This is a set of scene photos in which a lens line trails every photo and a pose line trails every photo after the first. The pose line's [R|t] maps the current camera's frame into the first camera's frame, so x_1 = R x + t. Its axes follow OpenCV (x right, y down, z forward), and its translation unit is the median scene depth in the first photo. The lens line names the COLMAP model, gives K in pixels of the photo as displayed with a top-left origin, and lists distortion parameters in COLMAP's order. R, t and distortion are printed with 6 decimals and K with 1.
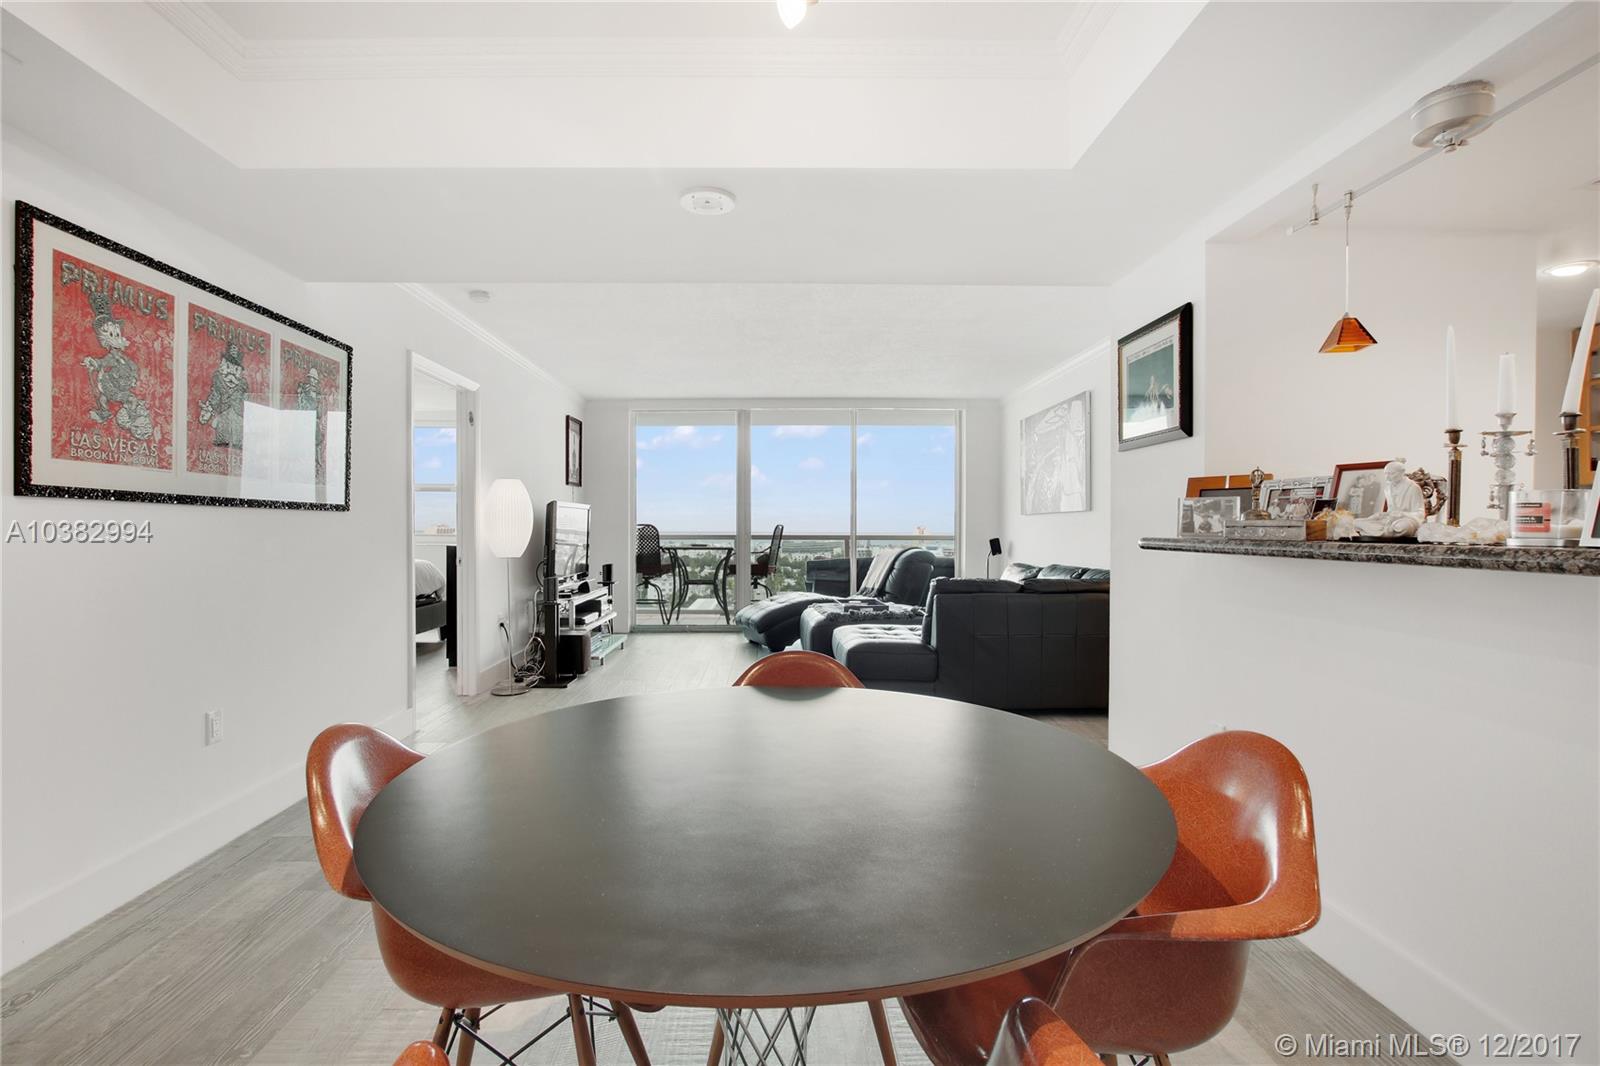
lens RADIAL K [[788.0, 0, 785.7], [0, 788.0, 551.1], [0, 0, 1]] dist [-0.000883, 0.000039]
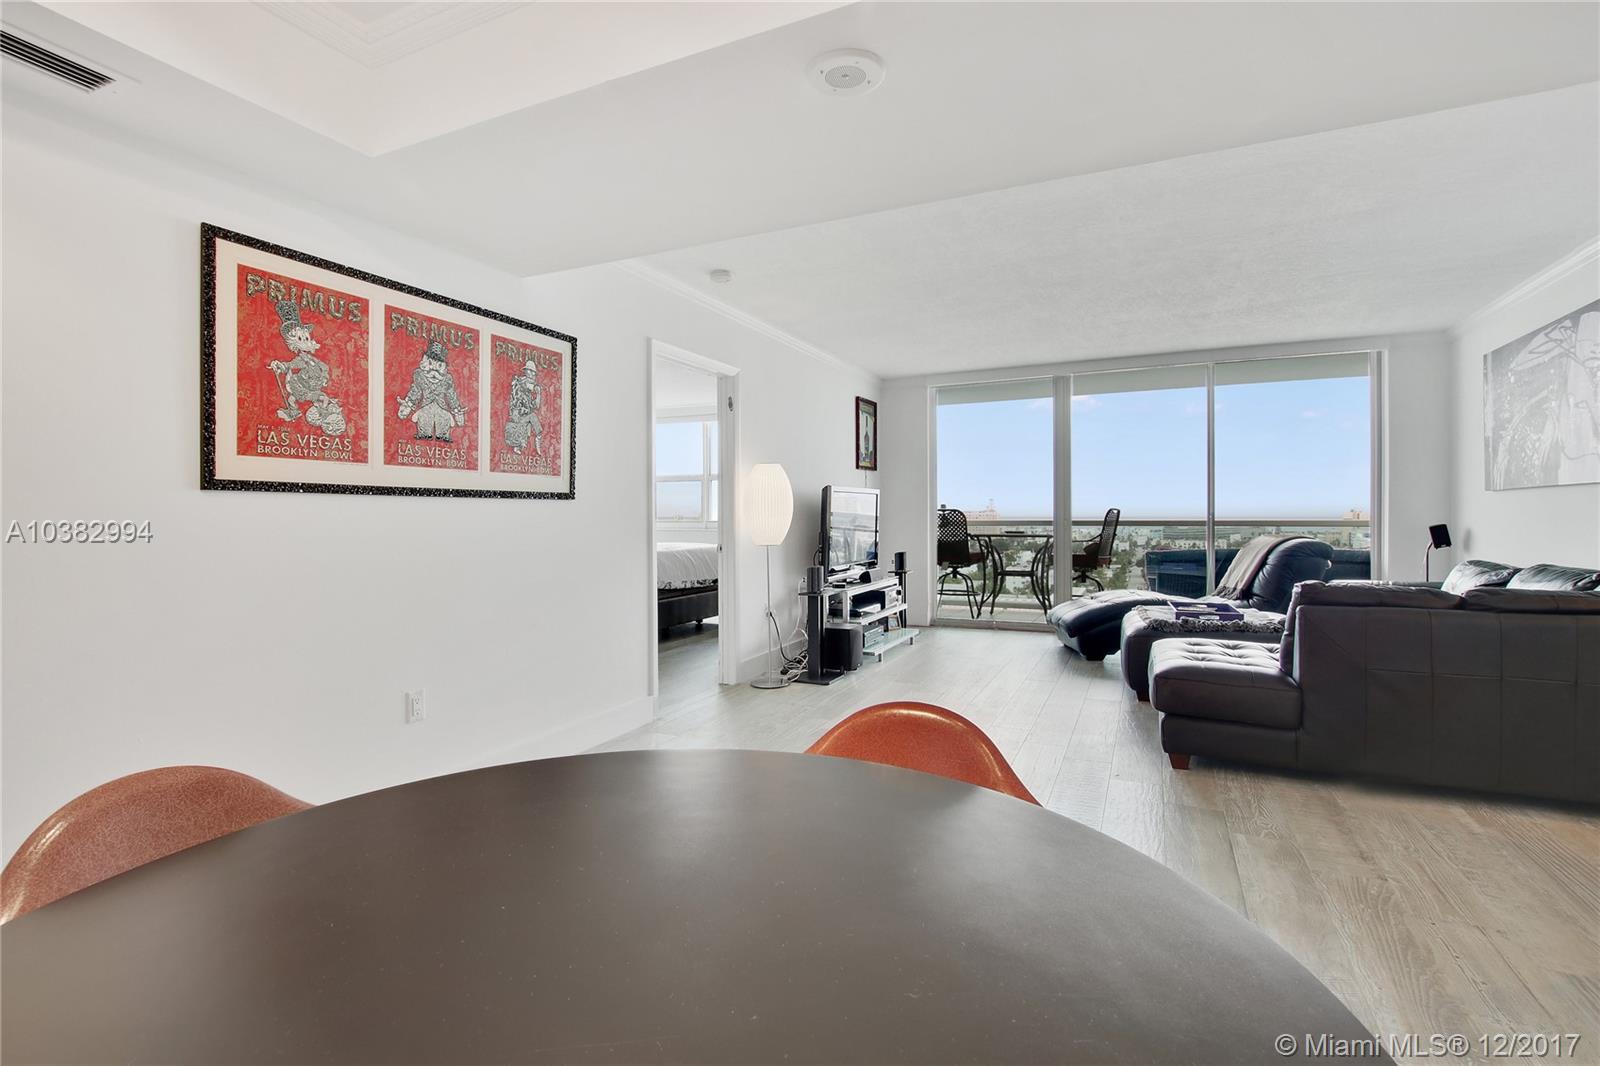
lens RADIAL K [[774.3, 0, 767.7], [0, 774.3, 516.6], [0, 0, 1]] dist [0.002278, -0.000202]
pose [[0.885383, -0.004240, -0.464843, 0.073142], [-0.006692, 0.999739, -0.021866, -0.004772], [0.464814, 0.022471, 0.885123, 0.132617]]
